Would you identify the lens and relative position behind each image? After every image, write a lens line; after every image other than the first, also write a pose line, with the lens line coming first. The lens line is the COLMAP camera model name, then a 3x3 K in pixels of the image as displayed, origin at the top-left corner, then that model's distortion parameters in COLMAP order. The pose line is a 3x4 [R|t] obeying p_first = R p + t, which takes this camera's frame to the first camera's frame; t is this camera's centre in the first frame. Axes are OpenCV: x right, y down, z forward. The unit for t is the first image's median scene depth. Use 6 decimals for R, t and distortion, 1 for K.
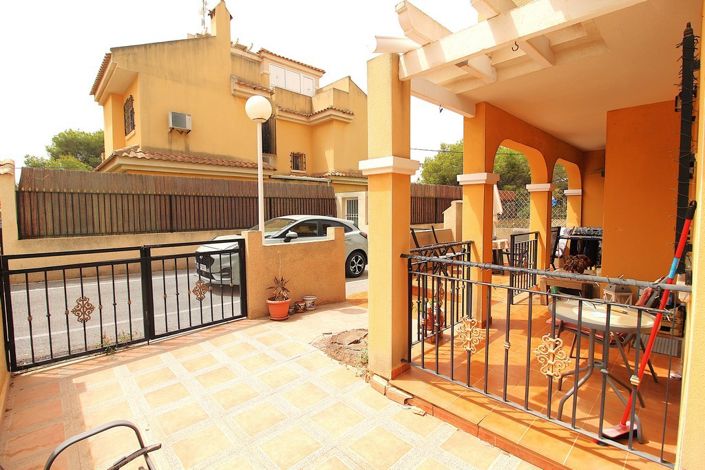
lens RADIAL K [[334.4, 0, 352.7], [0, 334.4, 233.4], [0, 0, 1]] dist [-0.020102, -0.000211]
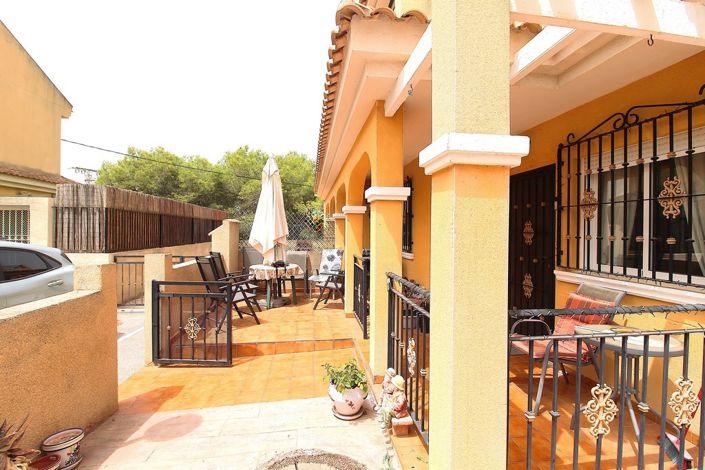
lens RADIAL K [[334.4, 0, 351.4], [0, 334.4, 233.2], [0, 0, 1]] dist [-0.020102, -0.000211]
pose [[0.594363, 0.000538, 0.804197, -0.154452], [0.046405, 0.998311, -0.034965, -0.022100], [-0.802857, 0.058101, 0.593334, 0.288835]]
